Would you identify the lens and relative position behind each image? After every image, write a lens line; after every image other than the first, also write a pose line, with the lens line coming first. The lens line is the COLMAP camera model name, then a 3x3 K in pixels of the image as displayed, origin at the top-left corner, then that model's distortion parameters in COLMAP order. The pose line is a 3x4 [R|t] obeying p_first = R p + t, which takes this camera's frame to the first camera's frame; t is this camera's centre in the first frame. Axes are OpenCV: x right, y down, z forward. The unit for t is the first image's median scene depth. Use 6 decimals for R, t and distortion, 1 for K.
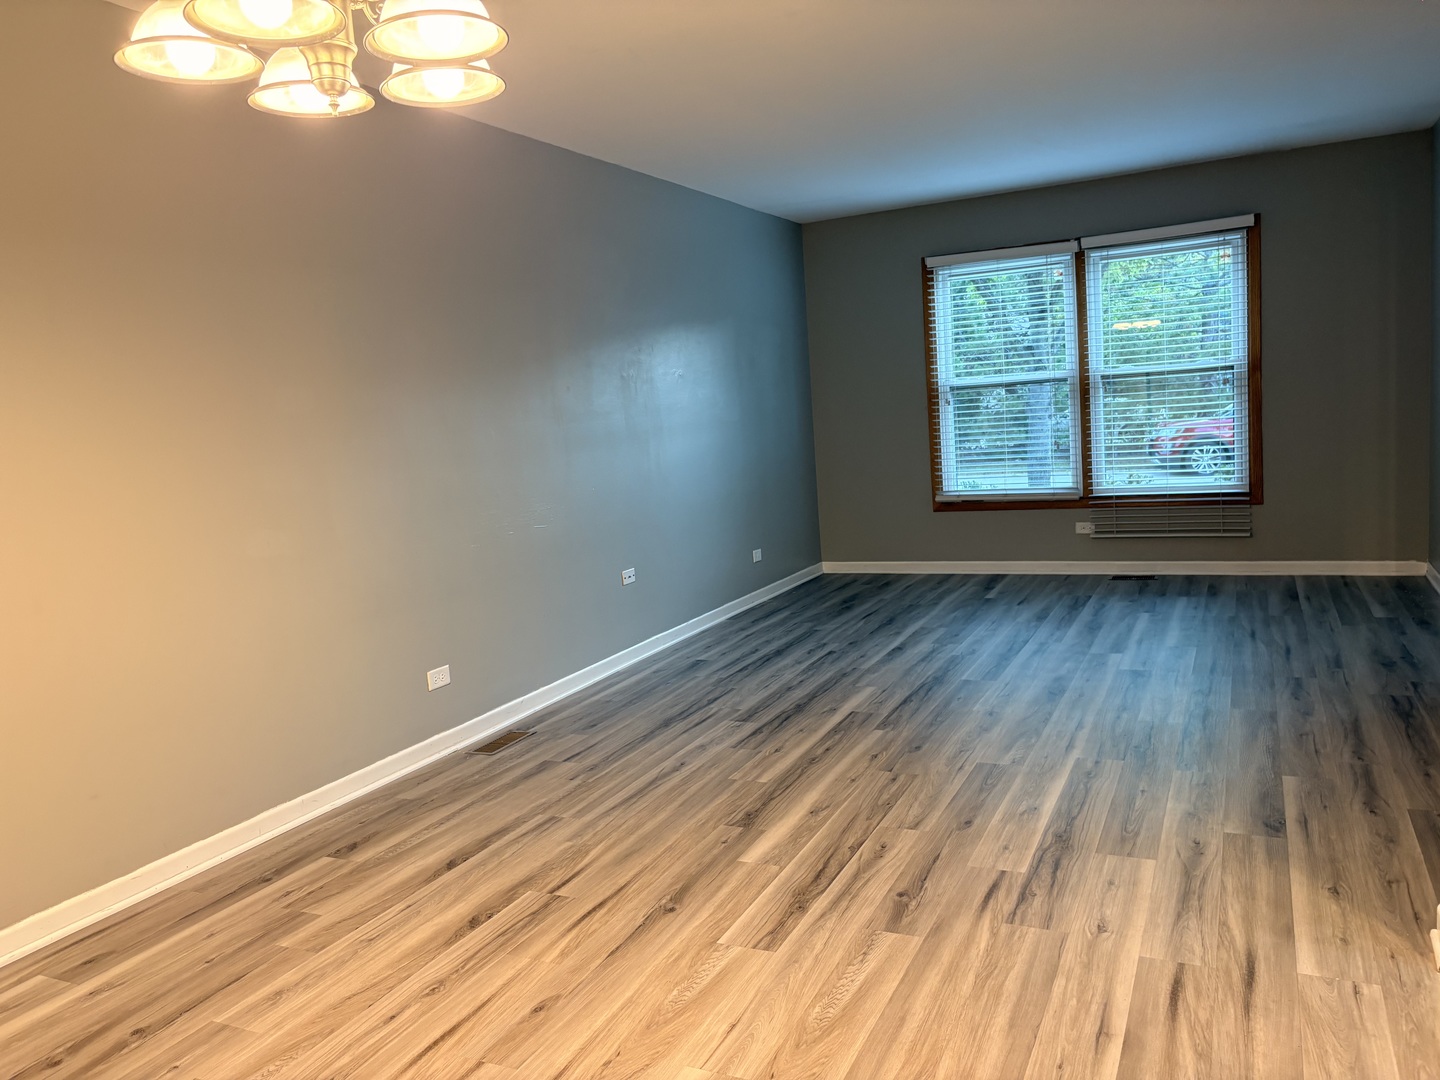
lens RADIAL K [[1087.8, 0, 711.4], [0, 1087.8, 534.6], [0, 0, 1]] dist [0.041834, -0.058532]
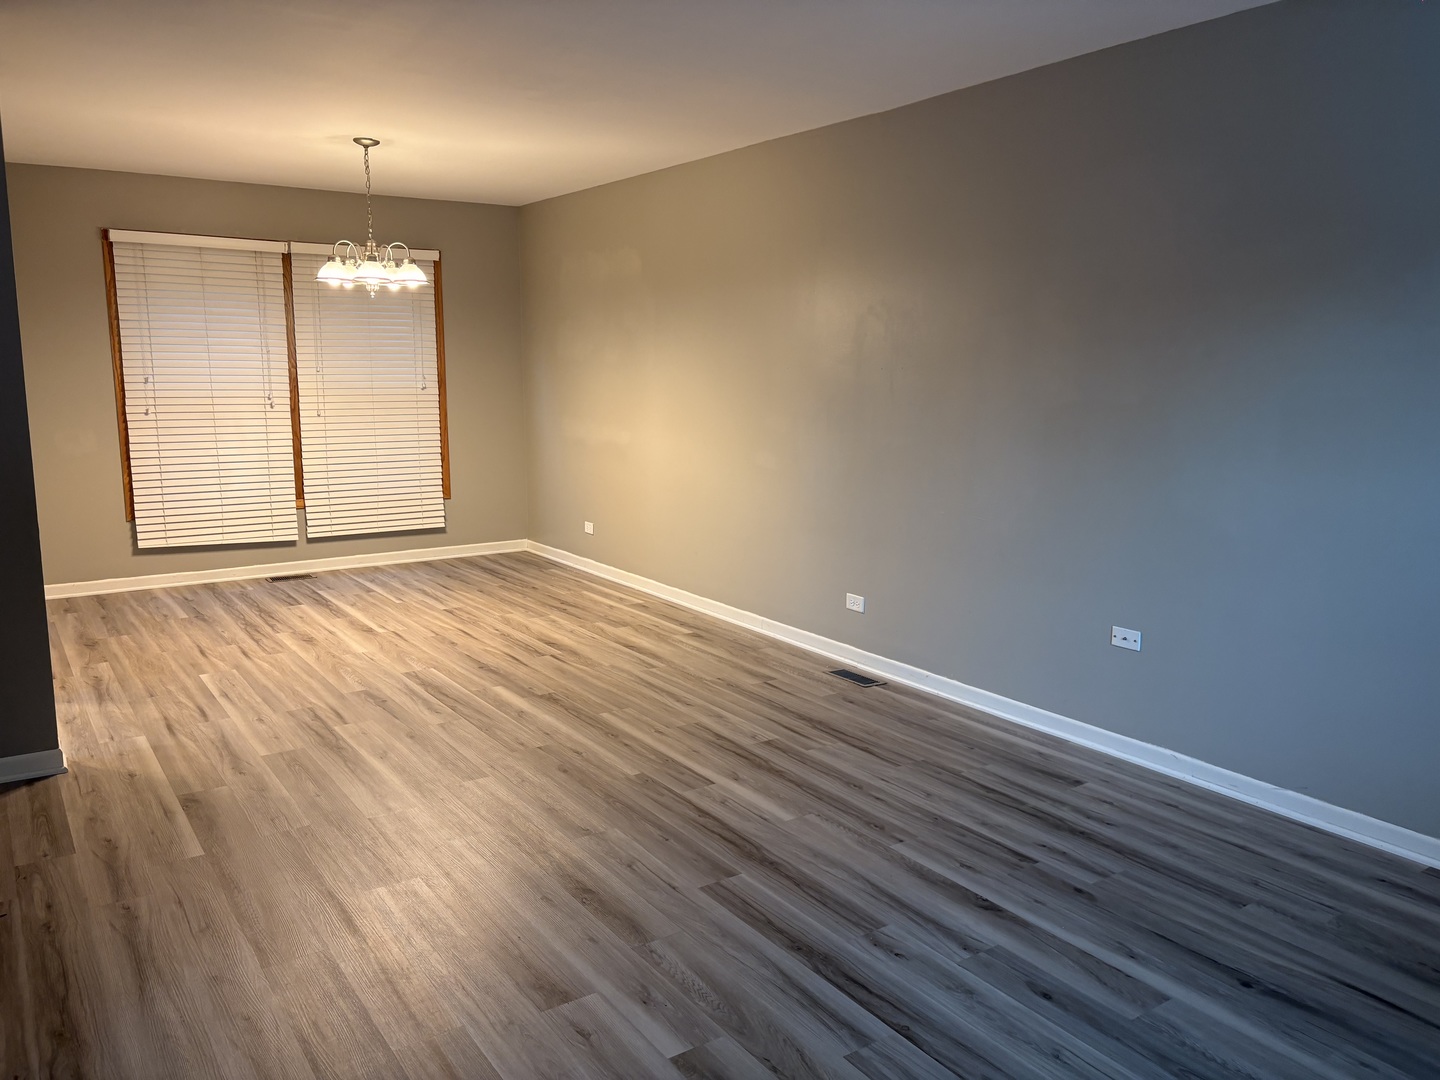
lens RADIAL K [[1087.8, 0, 720.6], [0, 1087.8, 539.9], [0, 0, 1]] dist [0.041834, -0.058532]
pose [[-0.490827, 0.211836, -0.845112, 1.059747], [-0.071837, 0.956849, 0.281565, -0.337925], [0.868291, 0.198910, -0.454429, 1.789978]]
